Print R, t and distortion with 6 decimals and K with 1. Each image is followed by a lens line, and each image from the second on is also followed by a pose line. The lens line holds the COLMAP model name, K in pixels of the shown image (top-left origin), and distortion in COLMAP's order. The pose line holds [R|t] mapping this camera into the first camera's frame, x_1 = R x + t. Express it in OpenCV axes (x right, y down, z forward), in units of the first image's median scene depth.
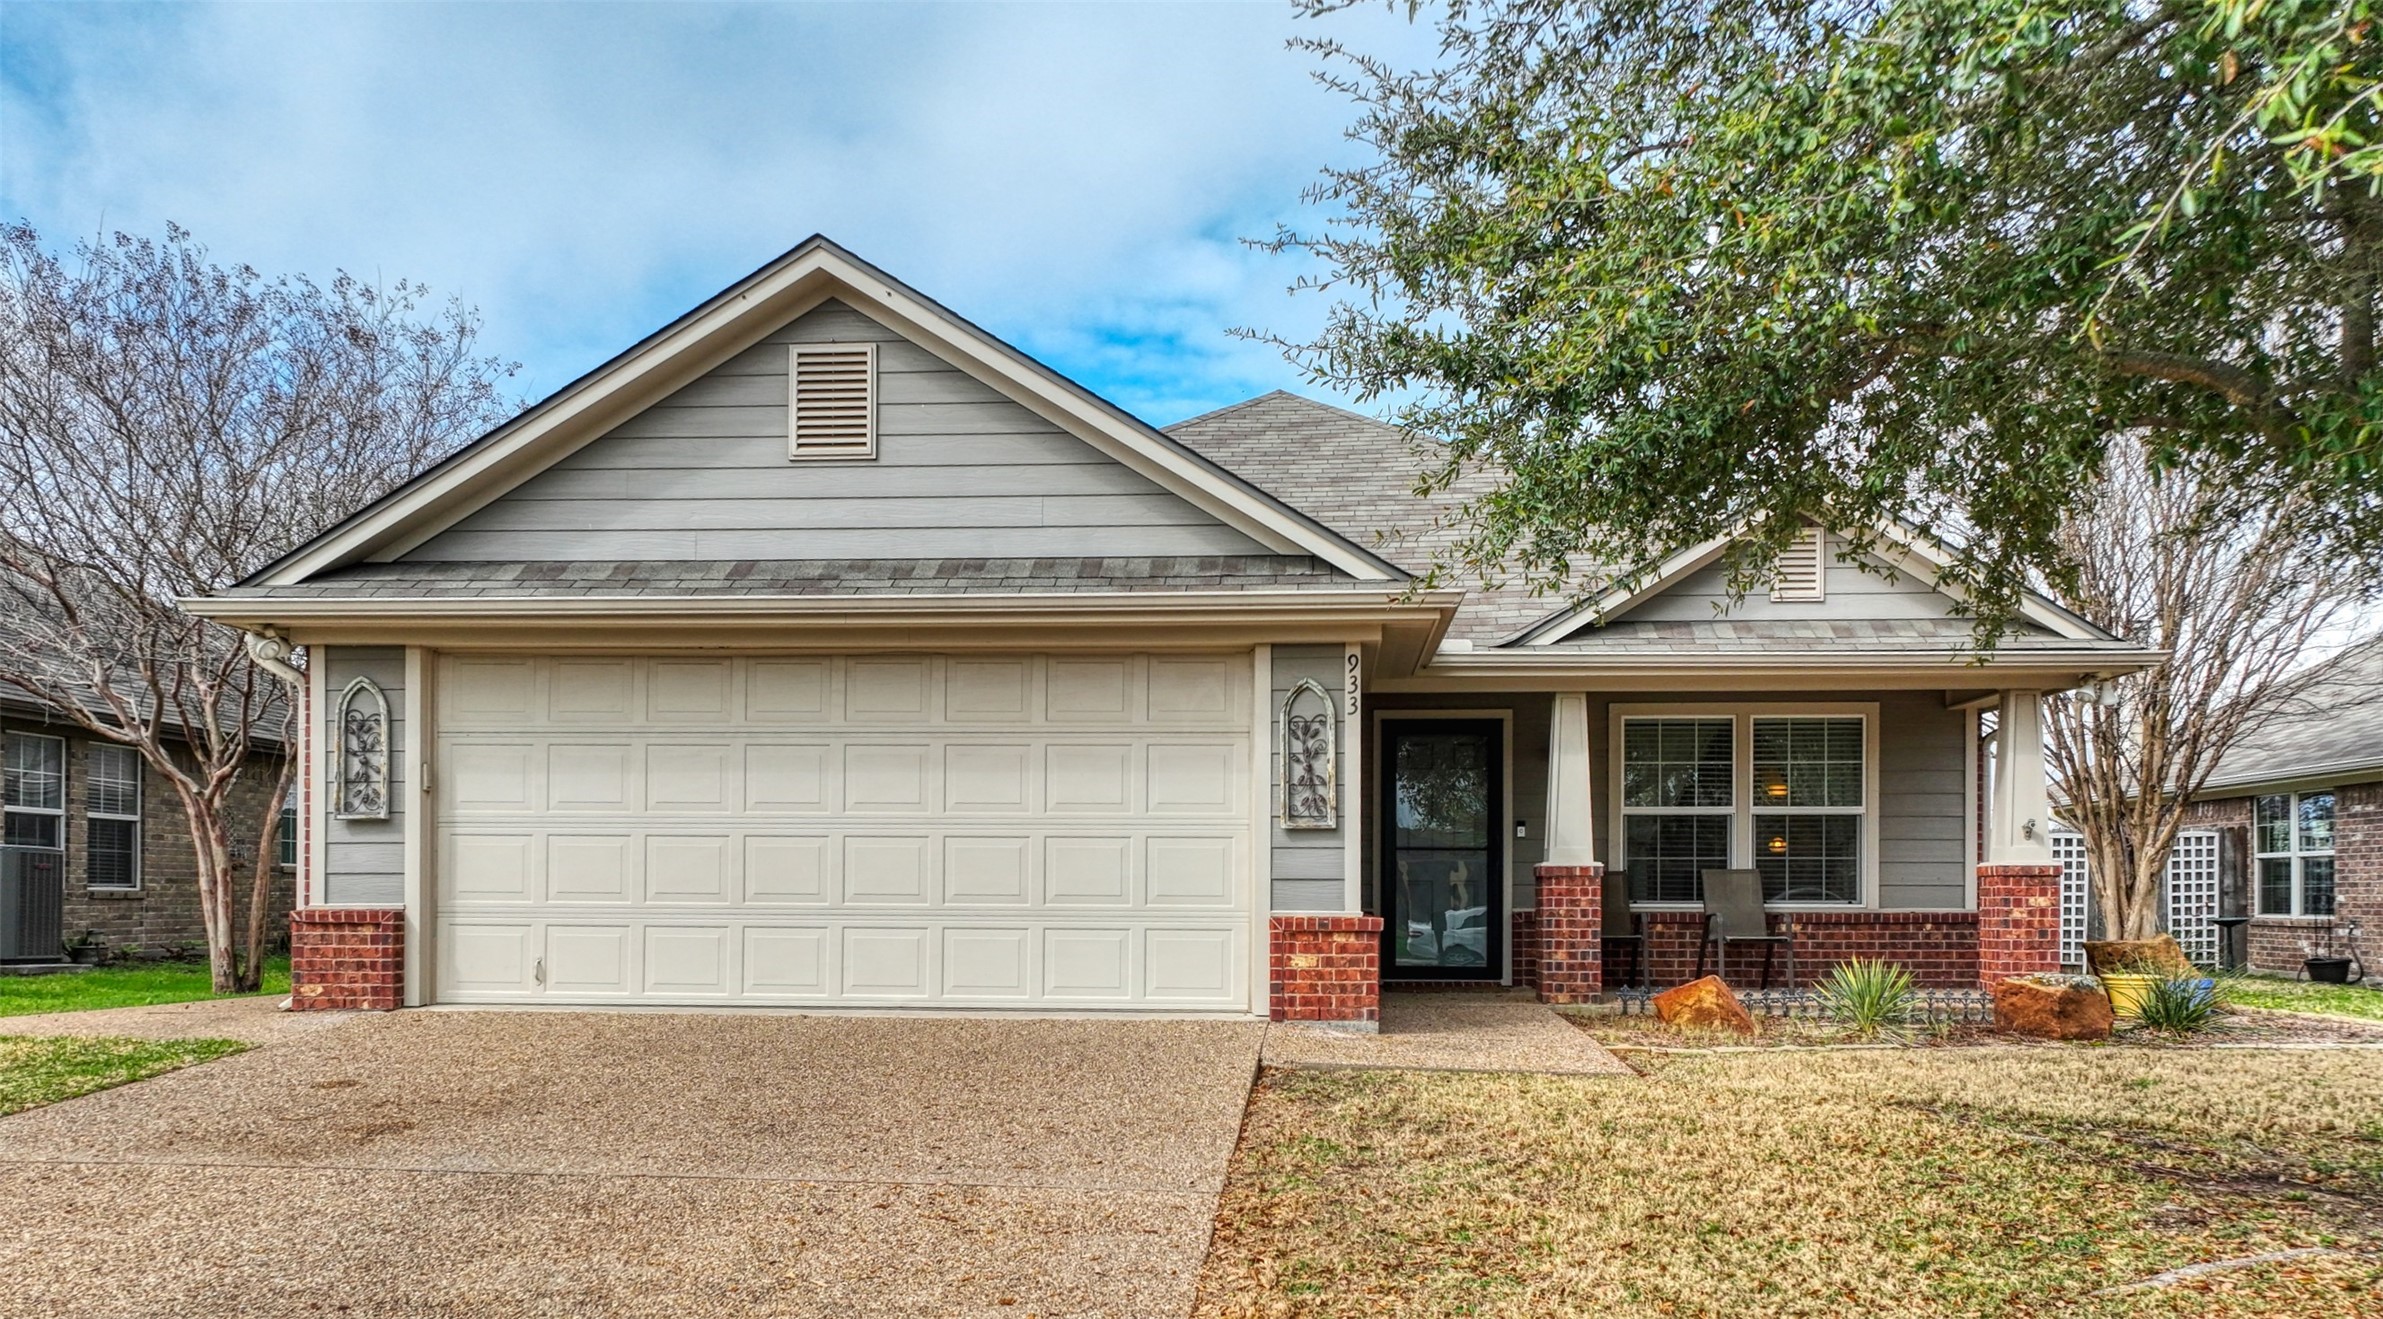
lens RADIAL K [[1887.1, 0, 1191.5], [0, 1887.1, 659.5], [0, 0, 1]] dist [0.008113, 0.002161]
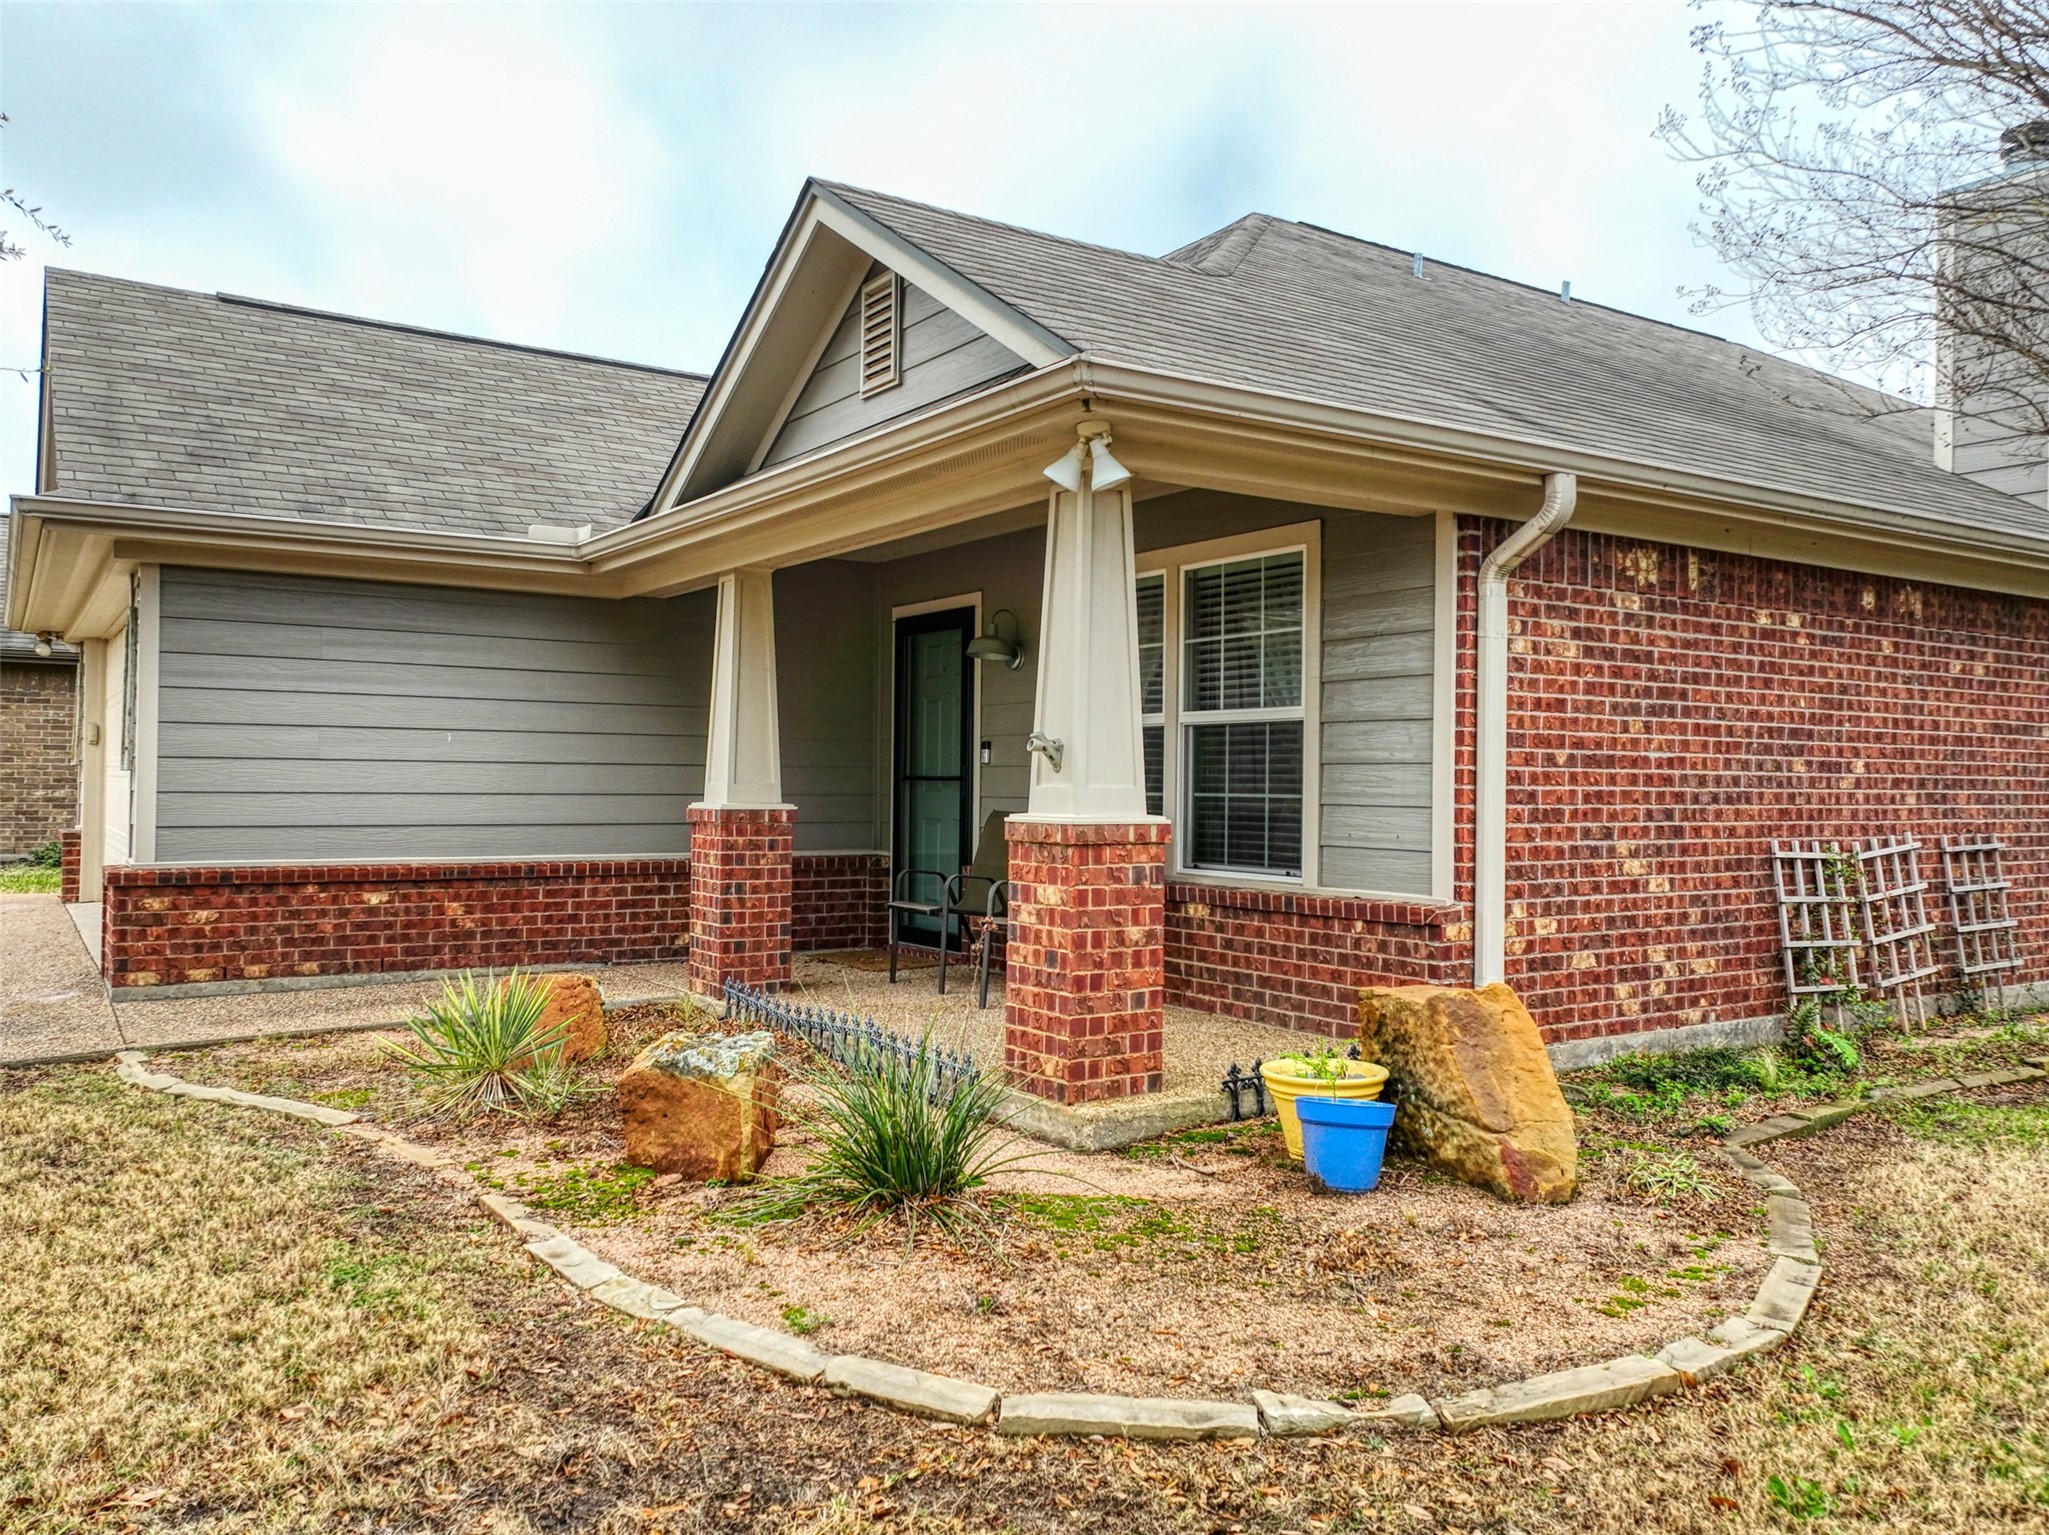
lens RADIAL K [[1592.4, 0, 1024.5], [0, 1592.4, 767.5], [0, 0, 1]] dist [-0.001794, -0.000496]
pose [[0.587962, -0.006084, -0.808866, 0.696936], [0.094955, 0.993577, 0.061549, 0.060374], [0.803296, -0.112995, 0.584763, 0.666723]]
